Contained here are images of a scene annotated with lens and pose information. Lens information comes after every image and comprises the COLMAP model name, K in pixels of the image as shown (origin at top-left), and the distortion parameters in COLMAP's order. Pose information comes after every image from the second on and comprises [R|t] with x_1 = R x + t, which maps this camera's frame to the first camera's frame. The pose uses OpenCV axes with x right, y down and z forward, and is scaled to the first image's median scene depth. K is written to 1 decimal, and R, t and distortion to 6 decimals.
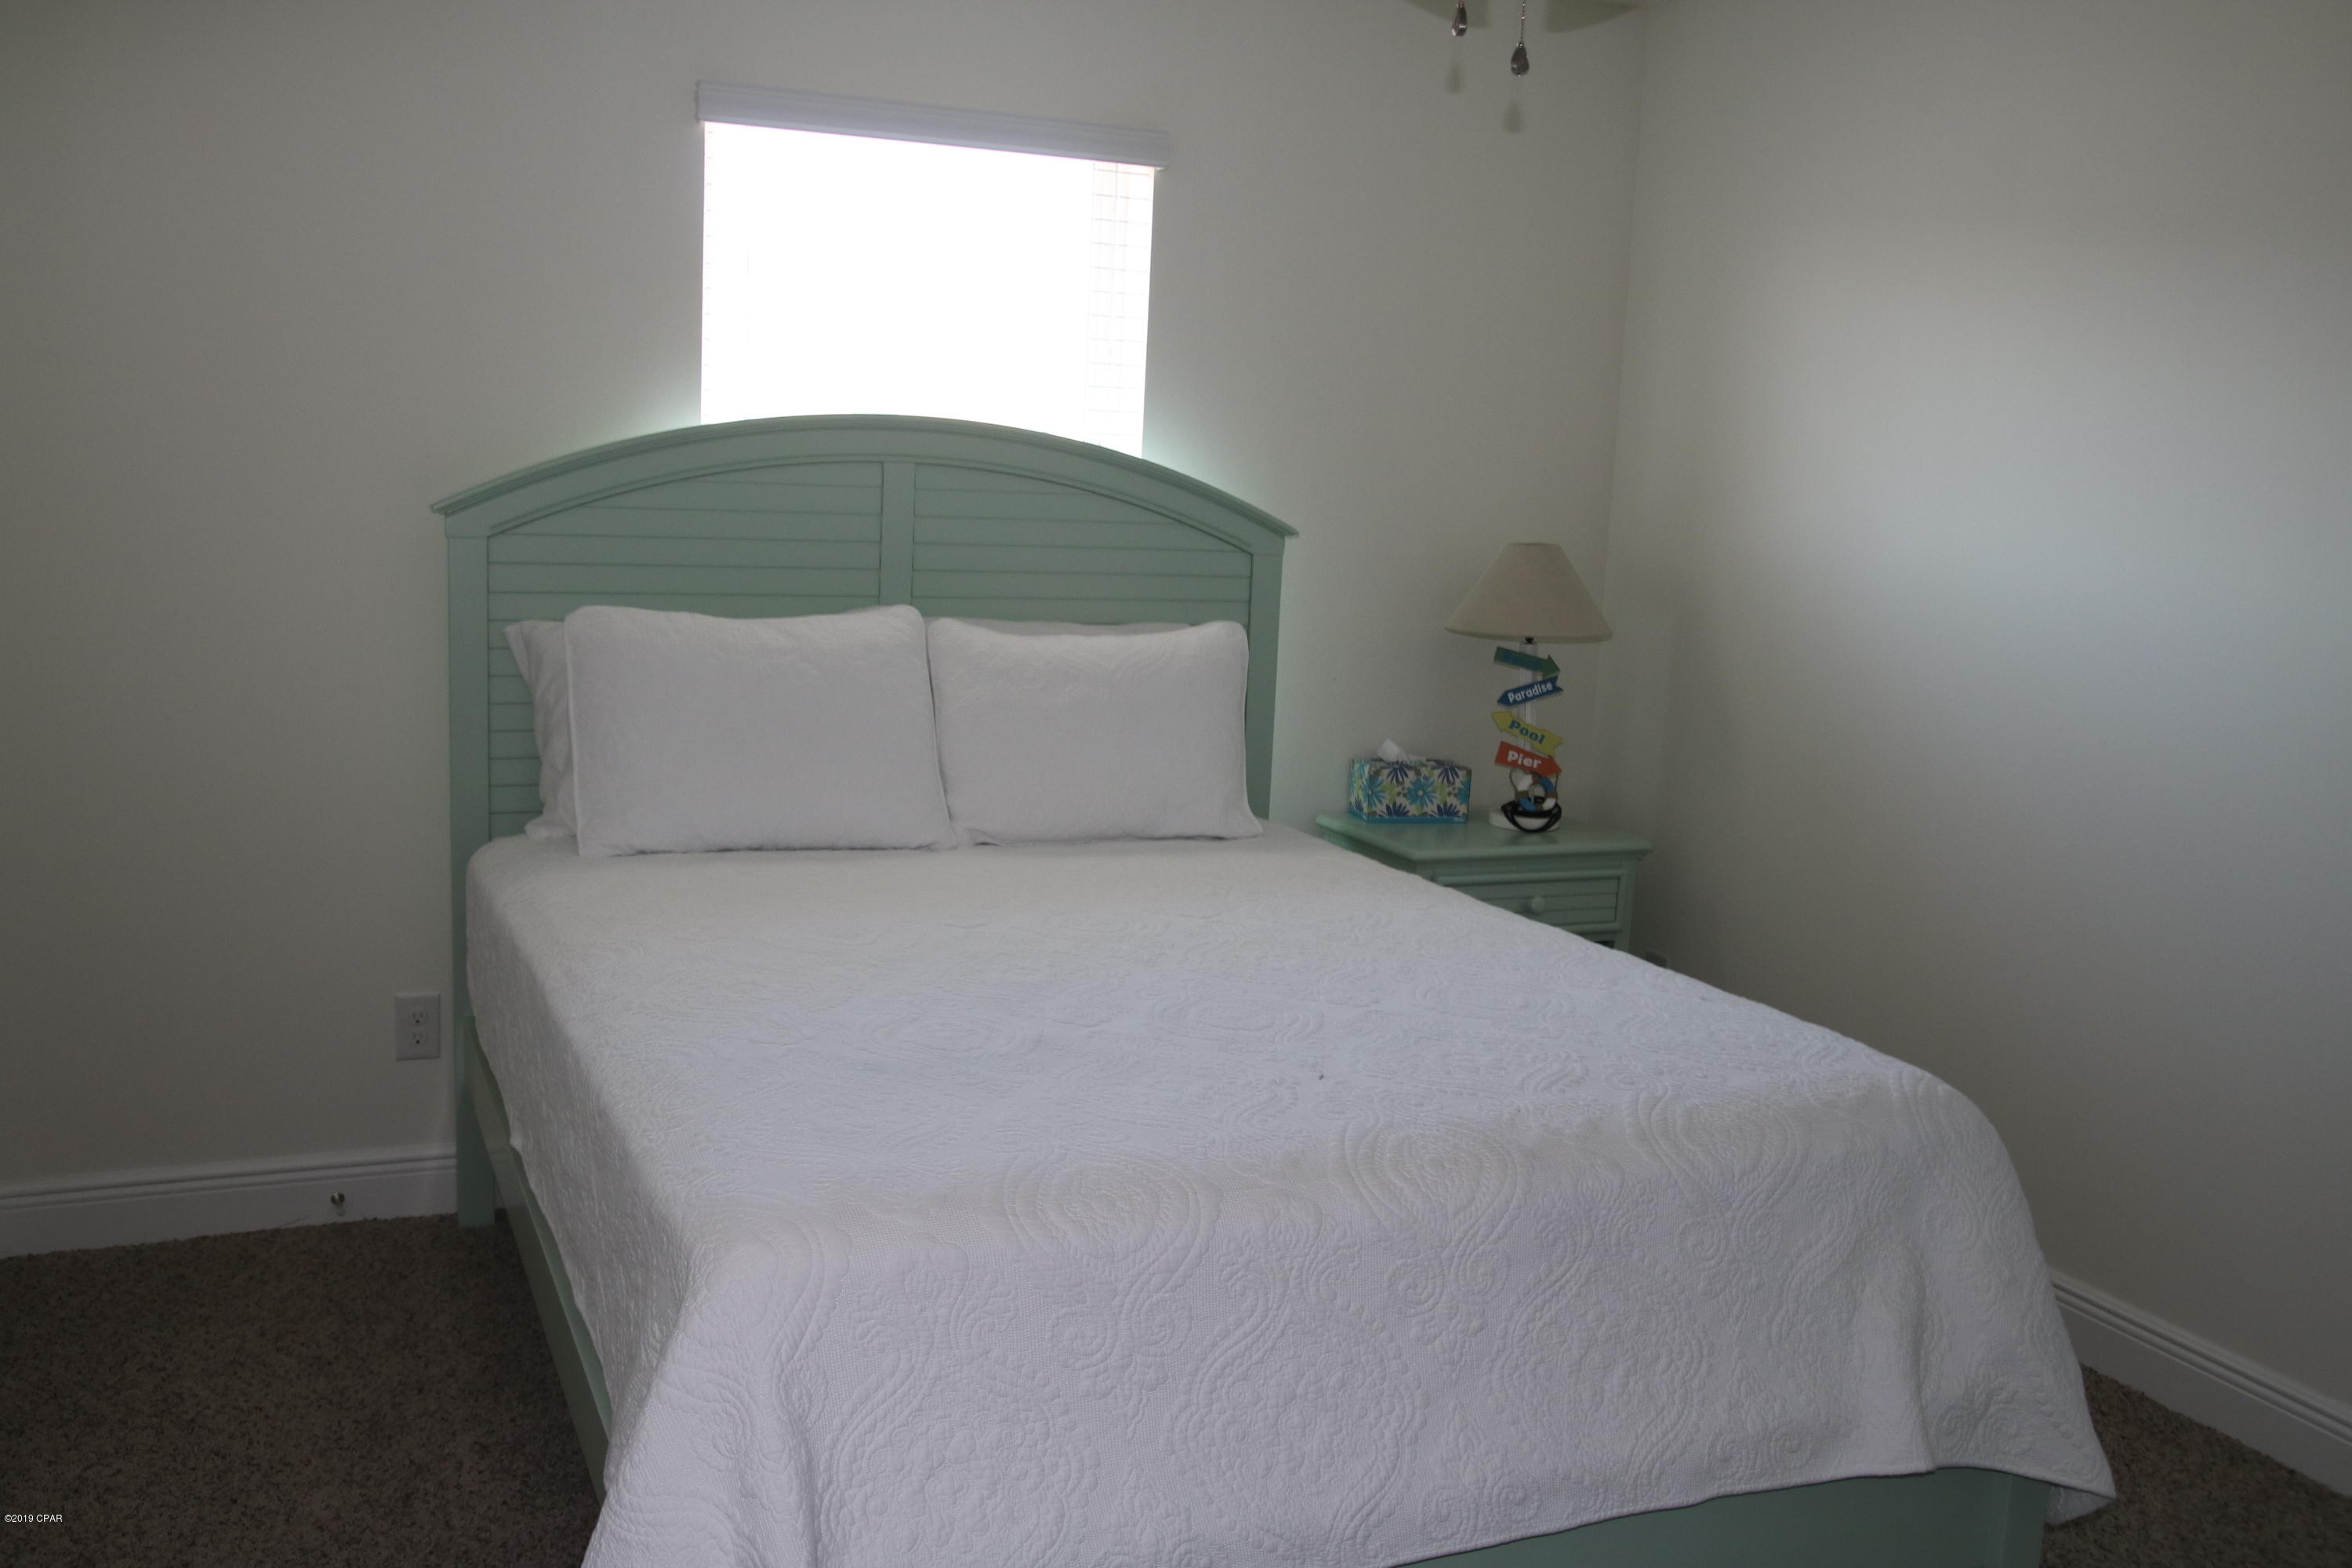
lens RADIAL K [[2061.4, 0, 1160.3], [0, 2061.4, 803.0], [0, 0, 1]] dist [-0.102912, 0.166445]
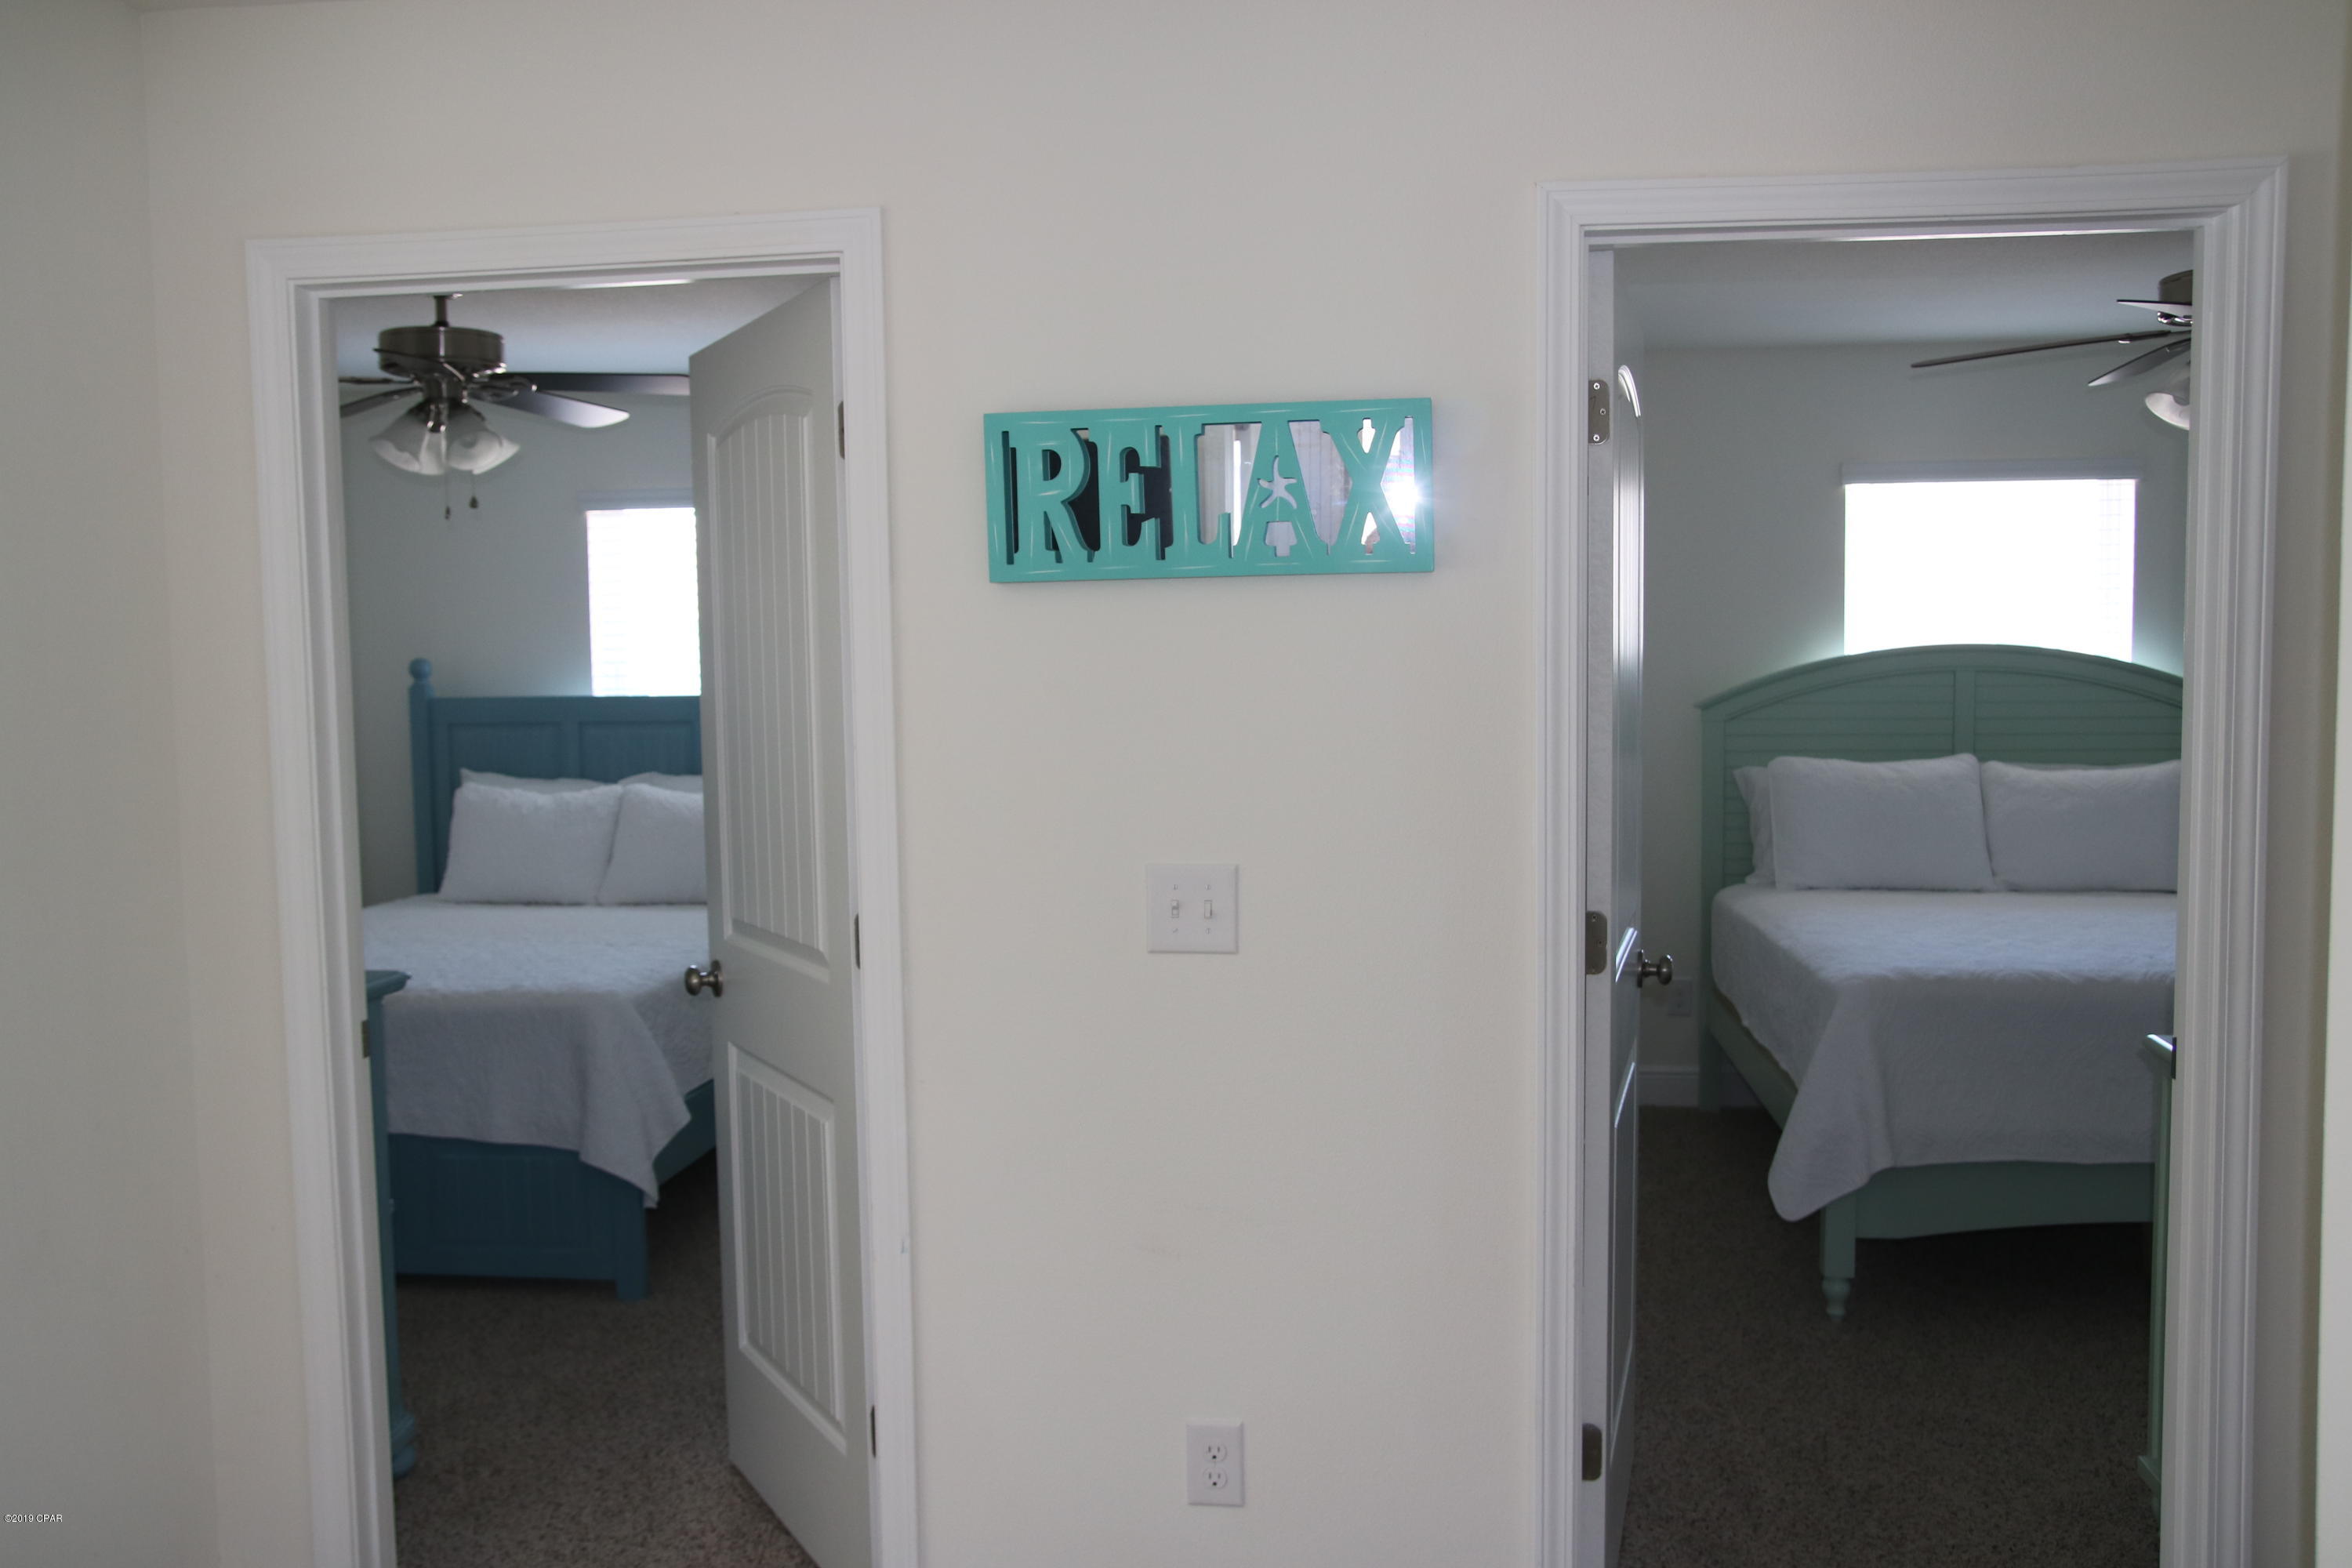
lens RADIAL K [[2054.7, 0, 1123.6], [0, 2054.7, 814.1], [0, 0, 1]] dist [-0.117719, 0.172228]
pose [[0.846466, -0.017083, -0.532168, 0.178430], [-0.041252, 0.994377, -0.097536, 0.148206], [0.530842, 0.104514, 0.841001, -0.789563]]
